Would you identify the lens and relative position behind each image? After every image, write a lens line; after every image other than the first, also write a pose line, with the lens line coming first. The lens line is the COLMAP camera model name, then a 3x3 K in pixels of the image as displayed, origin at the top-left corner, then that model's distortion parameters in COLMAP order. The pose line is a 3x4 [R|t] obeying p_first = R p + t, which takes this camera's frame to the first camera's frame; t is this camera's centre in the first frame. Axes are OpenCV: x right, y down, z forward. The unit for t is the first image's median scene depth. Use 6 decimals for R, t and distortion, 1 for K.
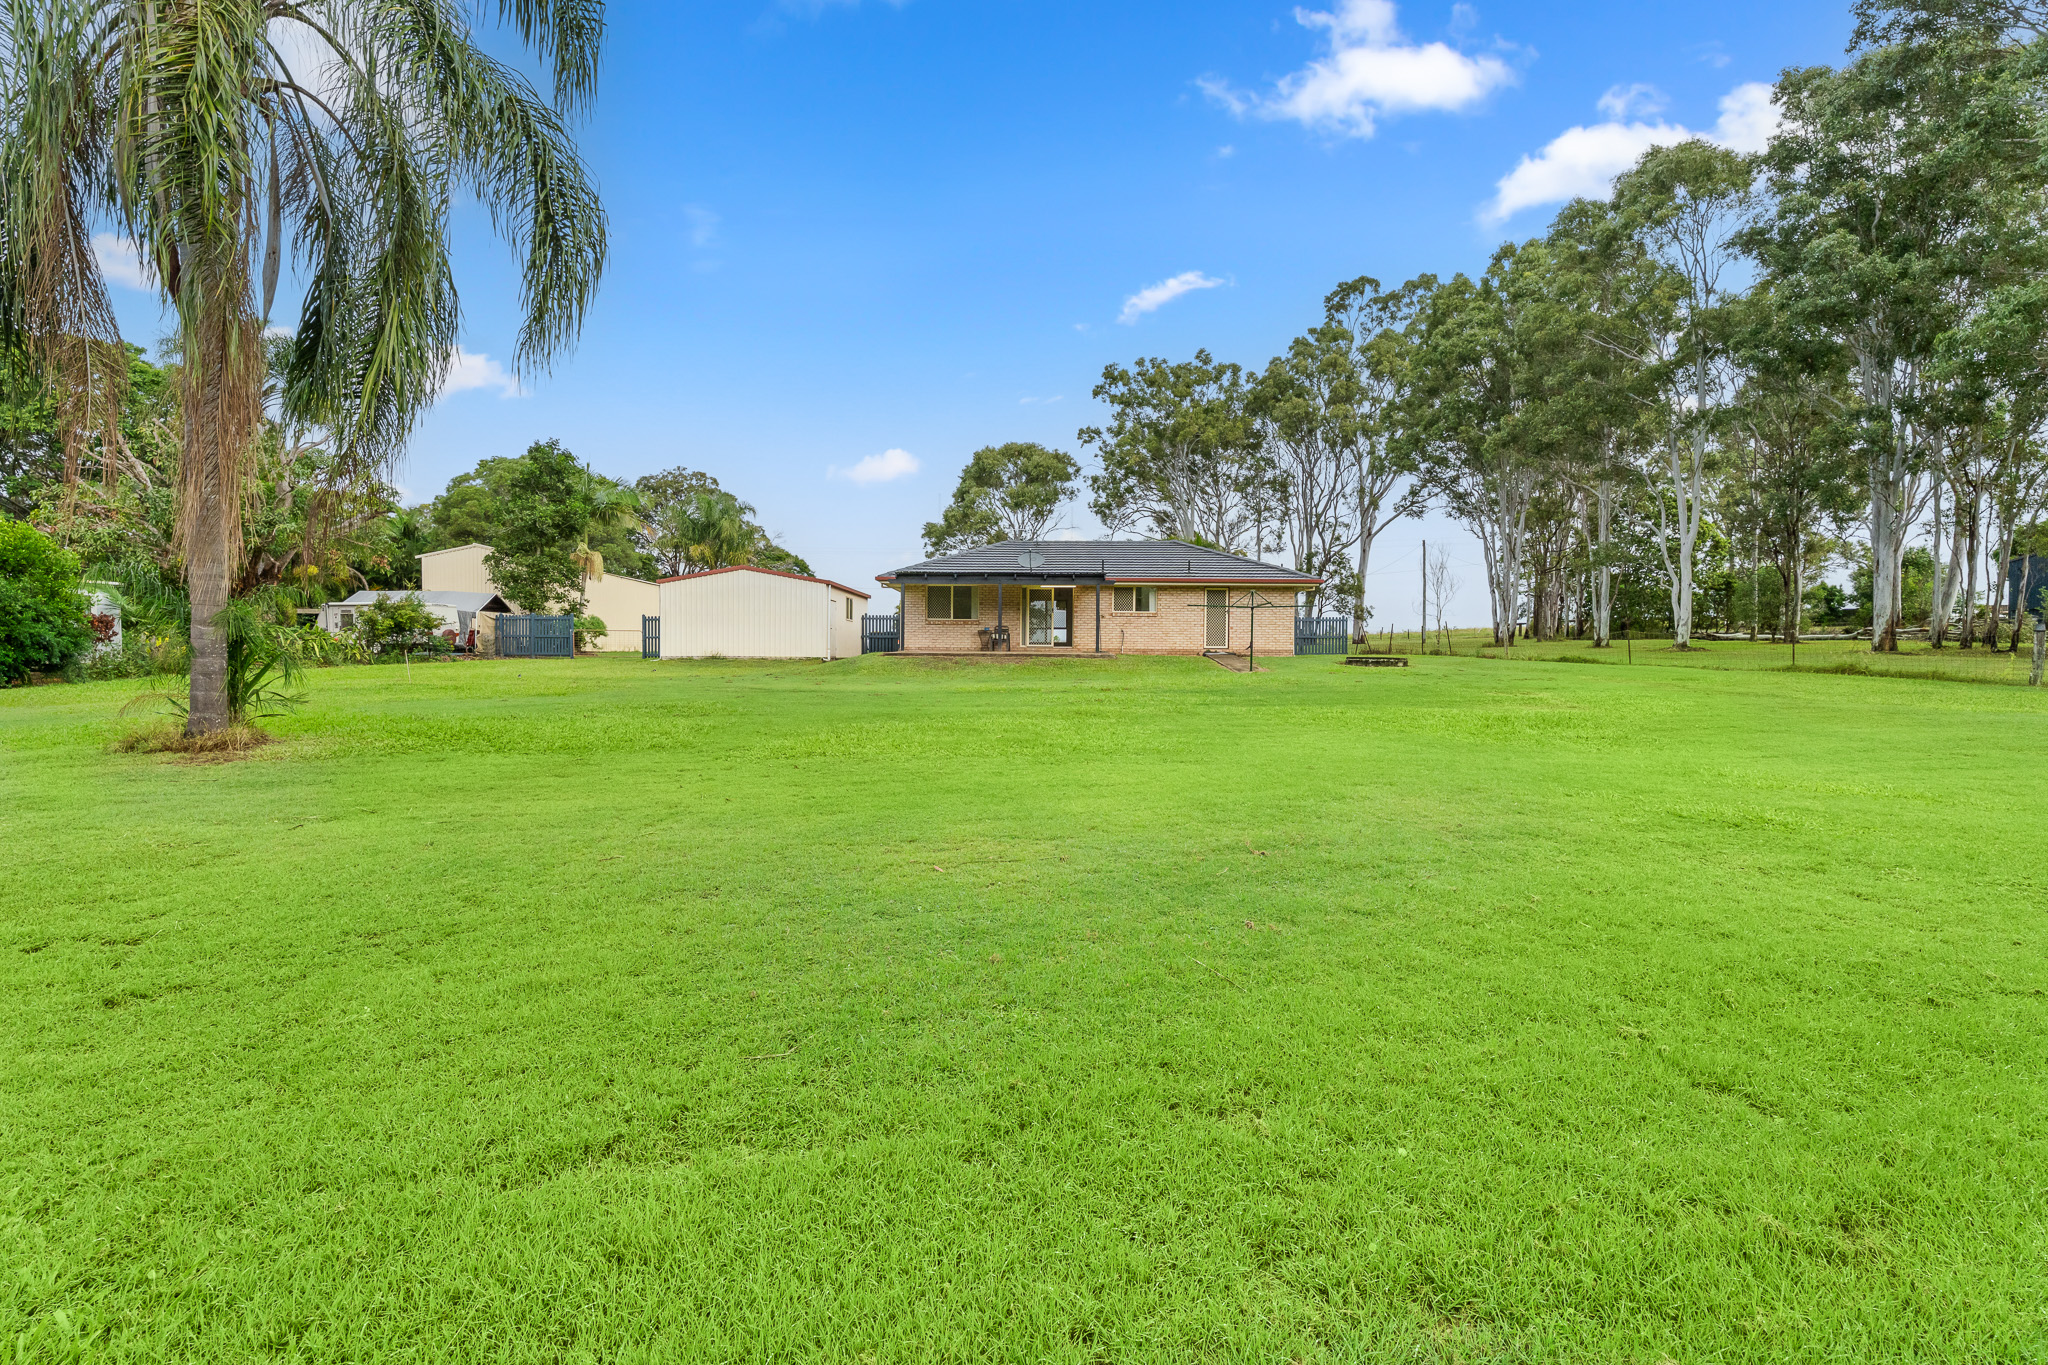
lens RADIAL K [[904.9, 0, 1022.7], [0, 904.9, 684.1], [0, 0, 1]] dist [0.002604, 0.000050]
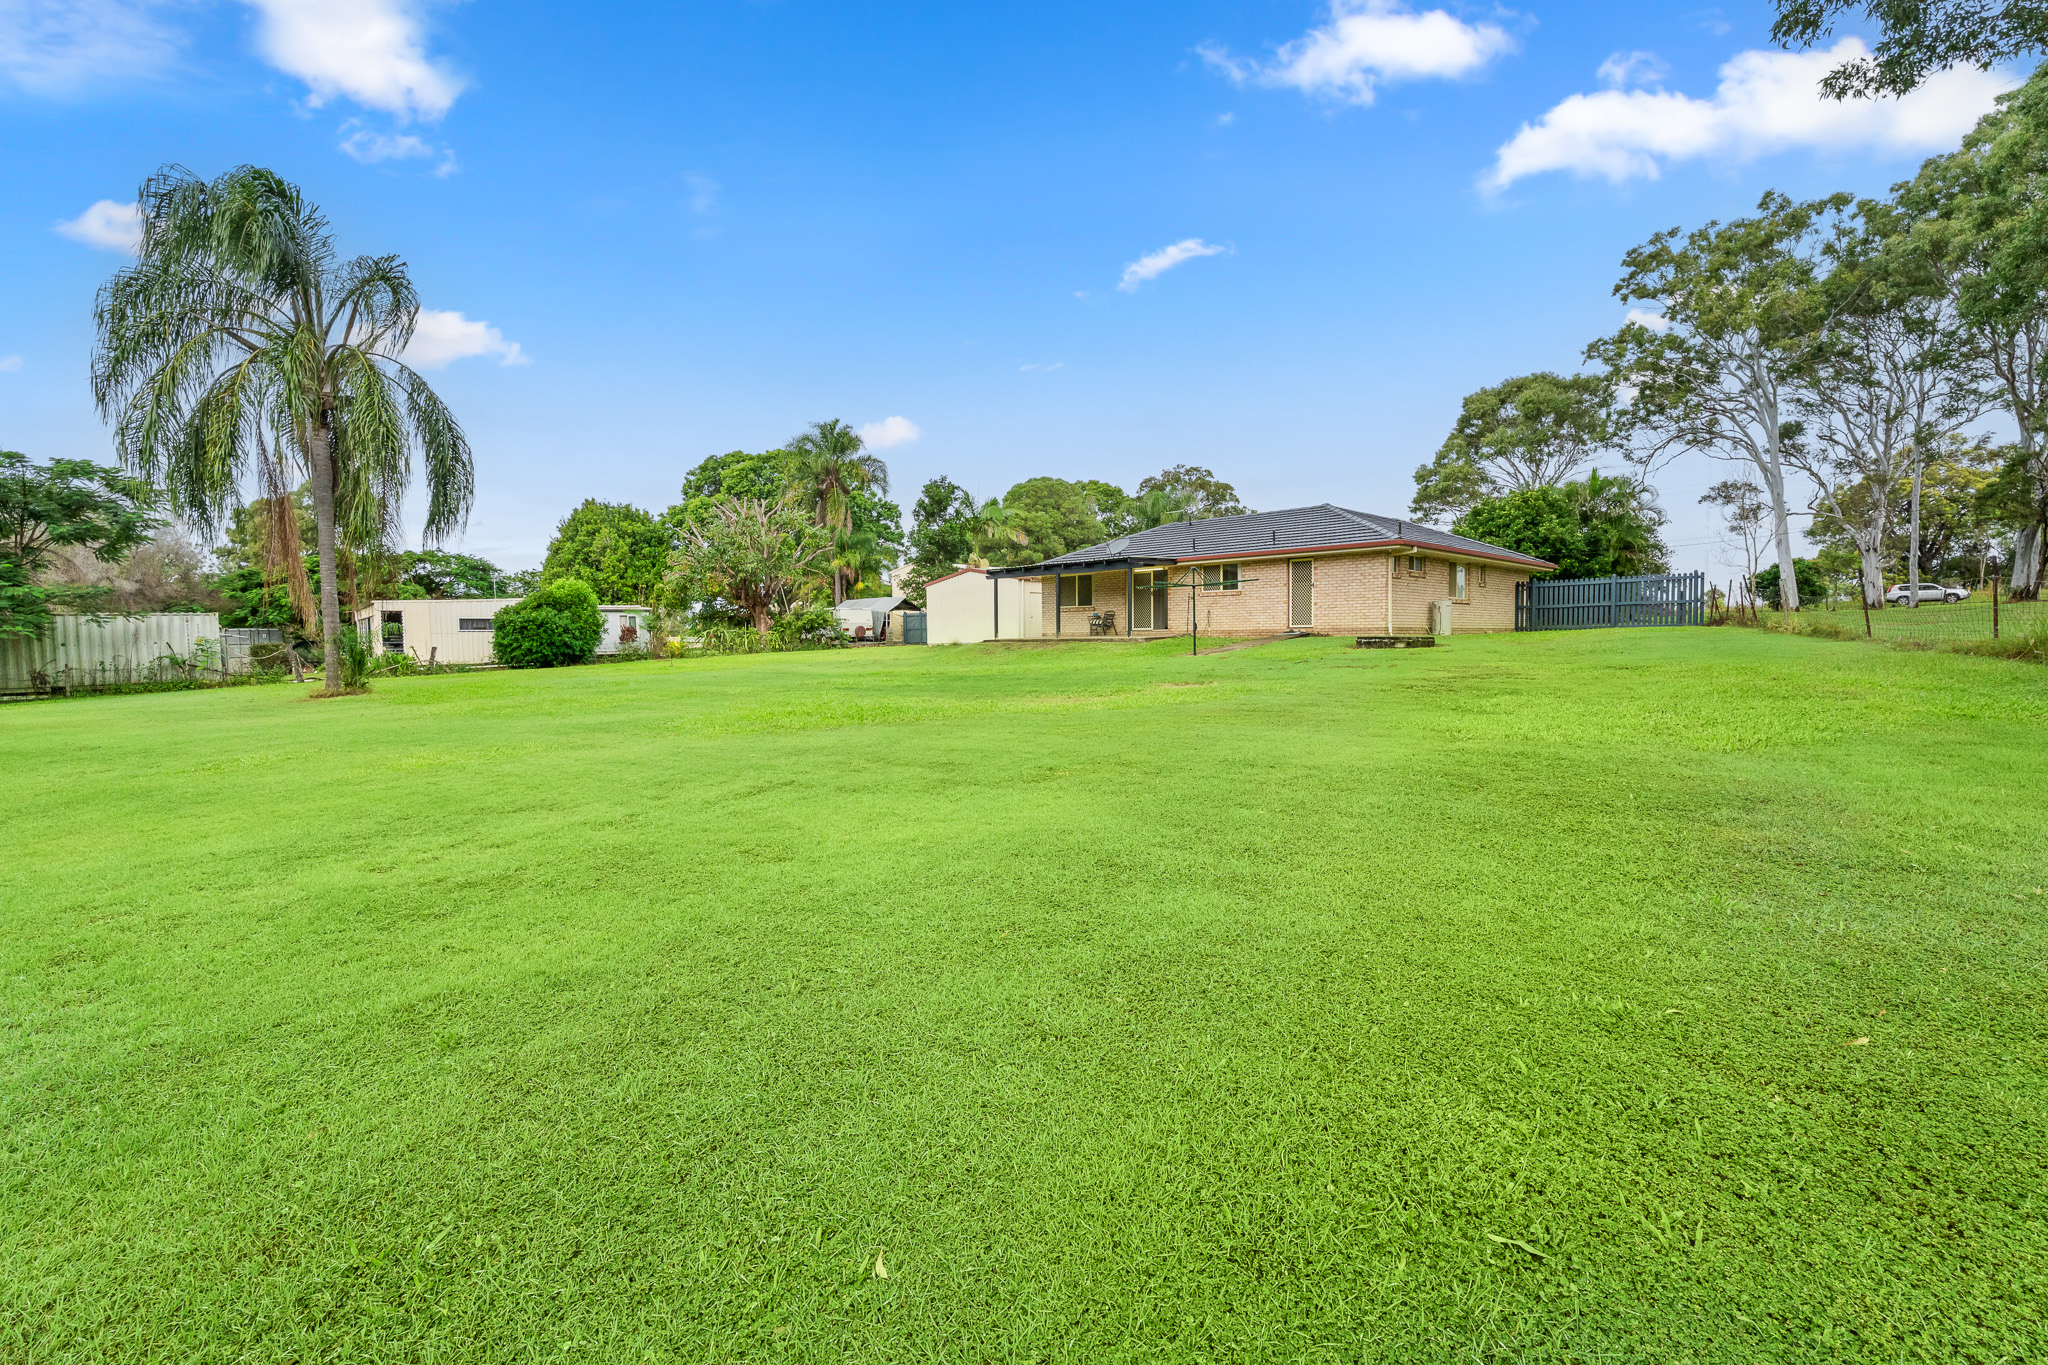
lens RADIAL K [[904.9, 0, 1021.9], [0, 904.9, 679.3], [0, 0, 1]] dist [0.002604, 0.000050]
pose [[0.726488, 0.014441, -0.687028, 0.618179], [0.000072, 0.999778, 0.021091, -0.007624], [0.687179, -0.015372, 0.726325, 0.172870]]
